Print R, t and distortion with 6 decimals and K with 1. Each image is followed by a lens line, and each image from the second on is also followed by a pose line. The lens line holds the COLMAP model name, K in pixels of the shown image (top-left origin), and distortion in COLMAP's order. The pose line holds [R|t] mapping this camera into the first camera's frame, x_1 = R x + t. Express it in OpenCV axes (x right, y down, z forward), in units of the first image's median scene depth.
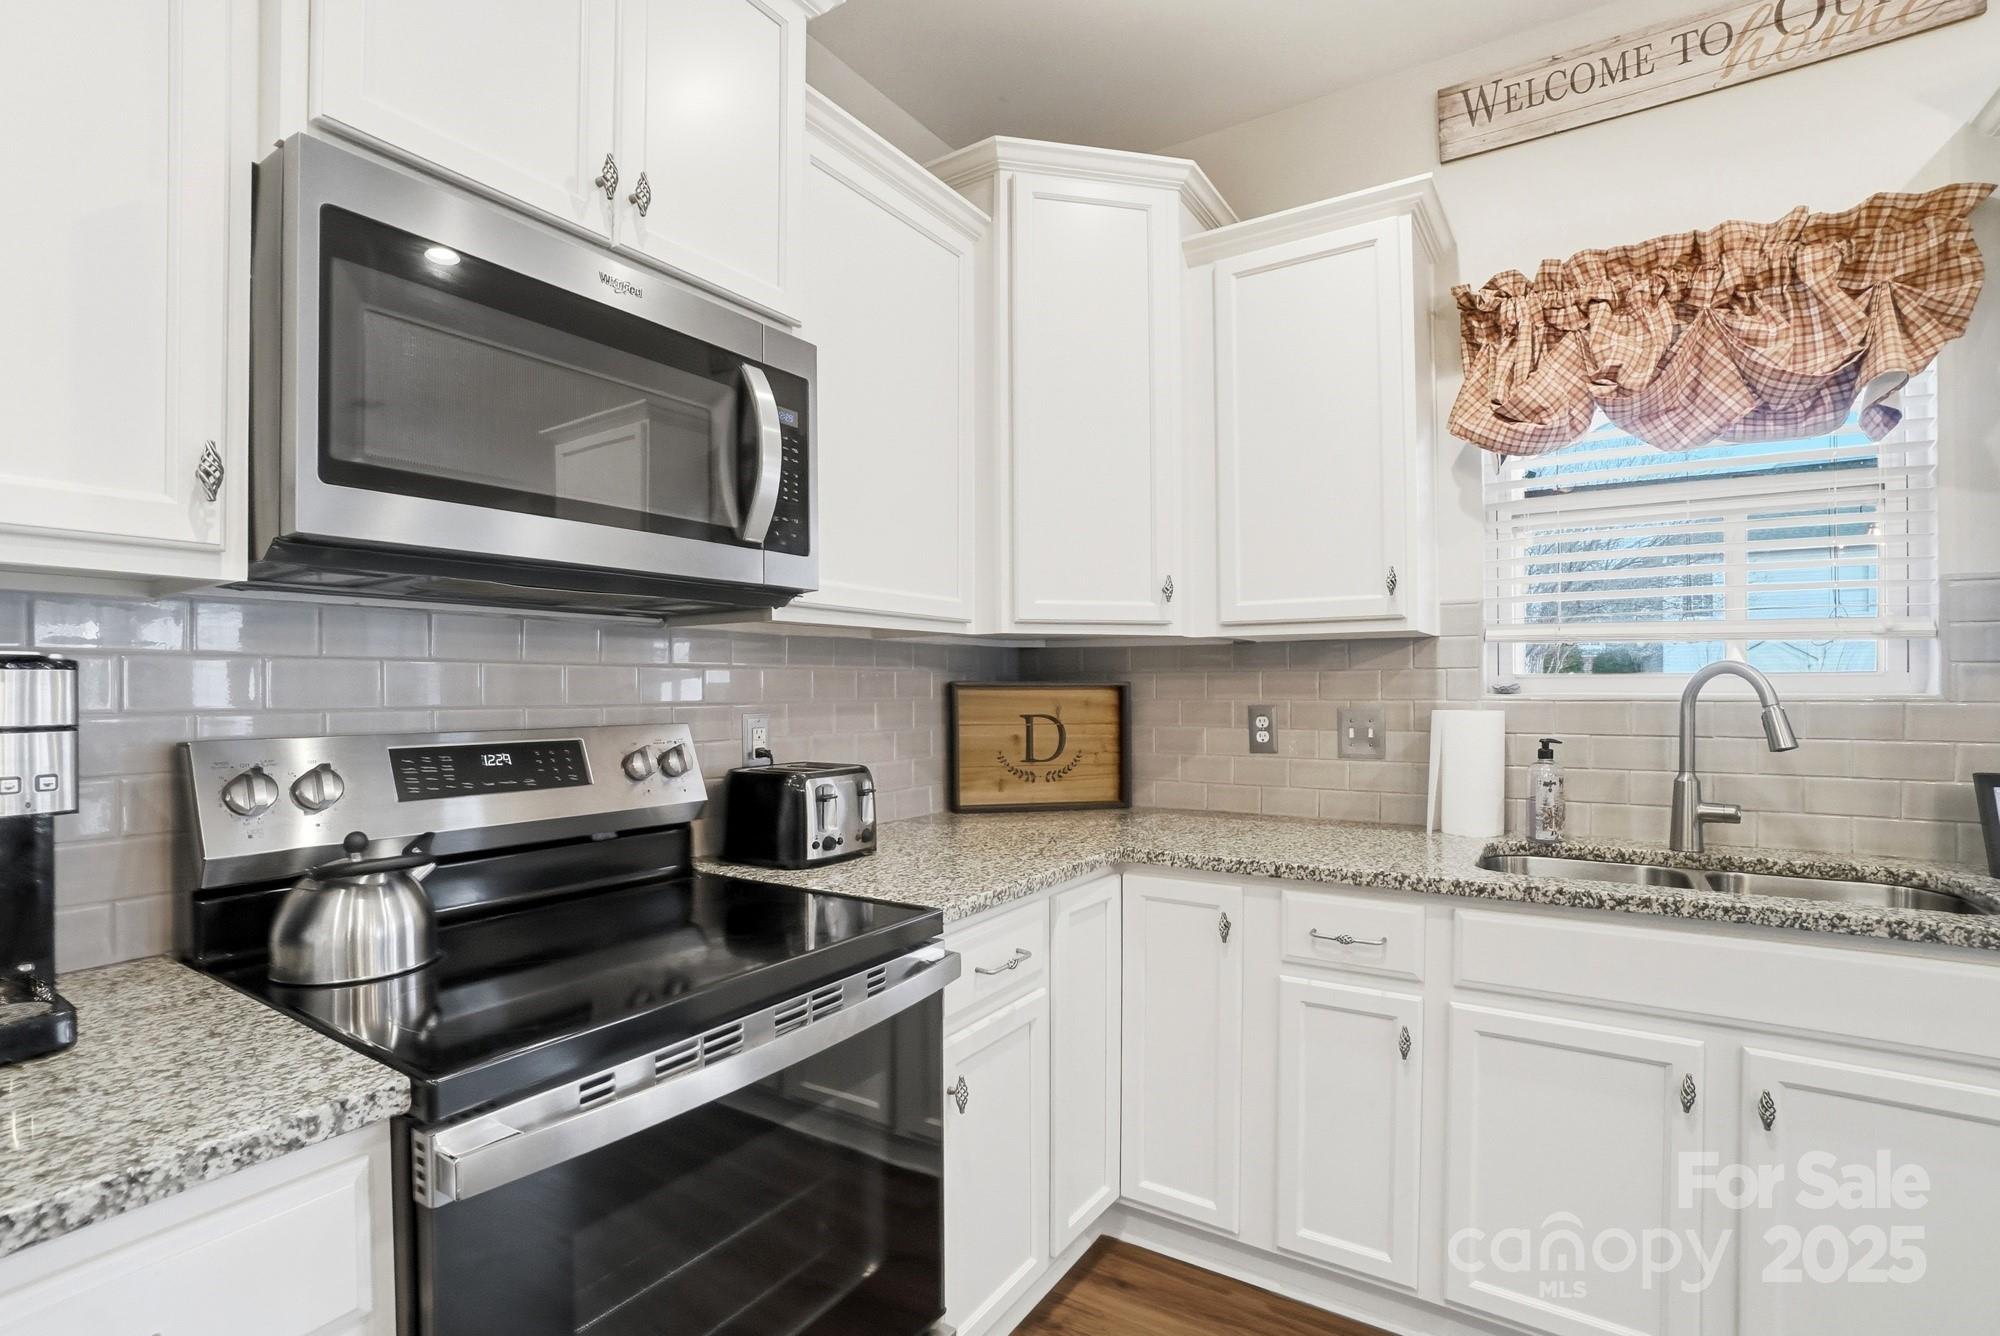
lens RADIAL K [[915.0, 0, 1001.7], [0, 915.0, 685.7], [0, 0, 1]] dist [-0.039102, 0.007406]
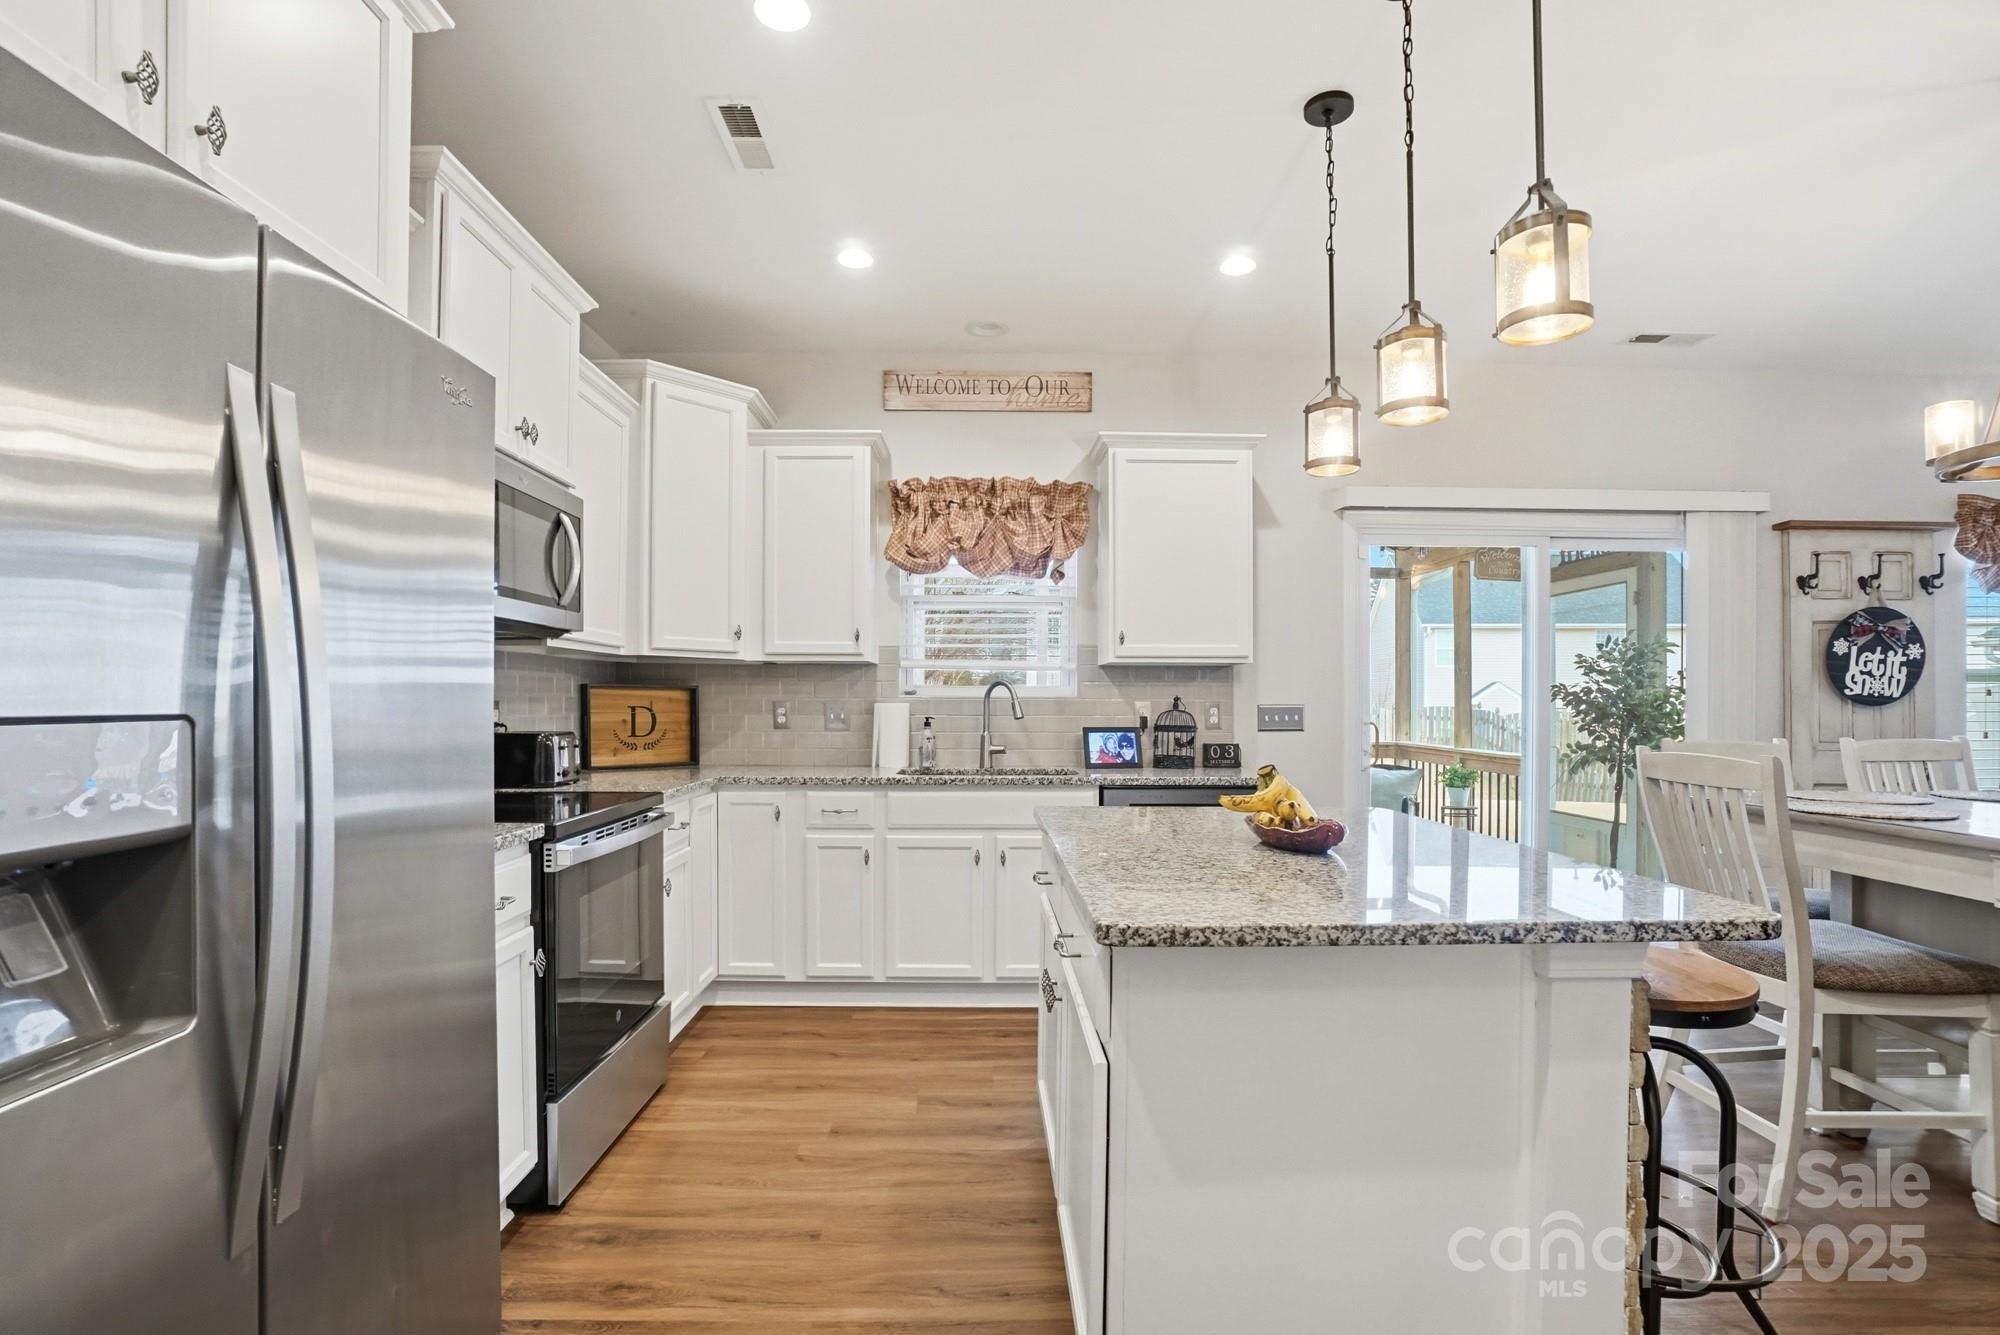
lens RADIAL K [[915.0, 0, 997.7], [0, 915.0, 696.8], [0, 0, 1]] dist [-0.039102, 0.007406]
pose [[0.825483, 0.009326, 0.564349, -0.415198], [-0.007049, 0.999956, -0.006214, 0.026844], [-0.564382, 0.001151, 0.825513, -0.764155]]
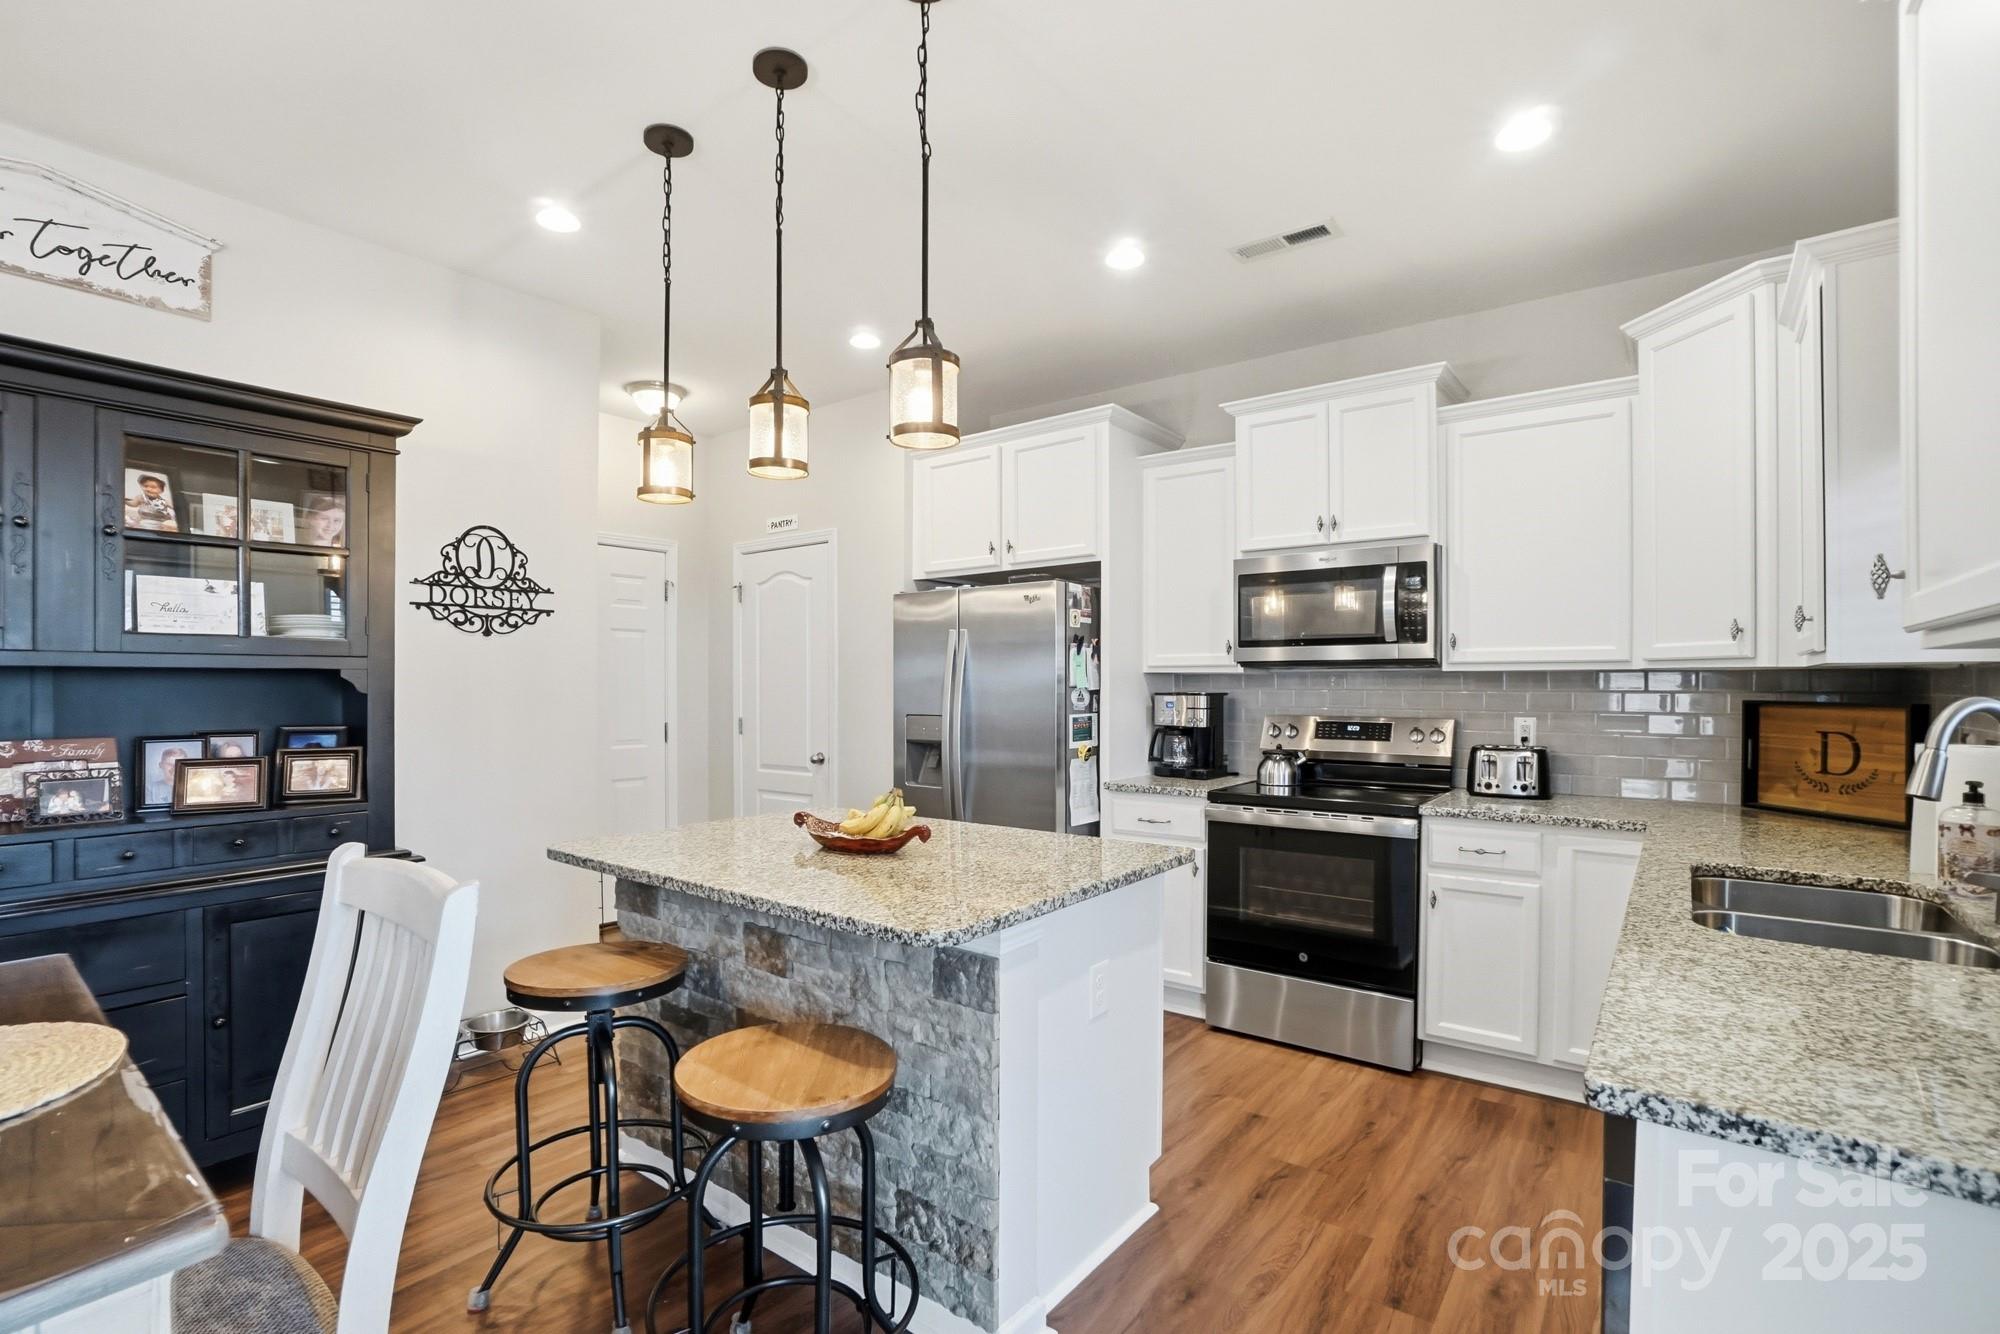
lens RADIAL K [[915.0, 0, 1003.7], [0, 915.0, 679.9], [0, 0, 1]] dist [-0.039102, 0.007406]
pose [[-0.080118, 0.000550, -0.996785, 1.508778], [0.001413, 0.999999, 0.000438, -0.041147], [0.996784, -0.001373, -0.080119, 0.126155]]
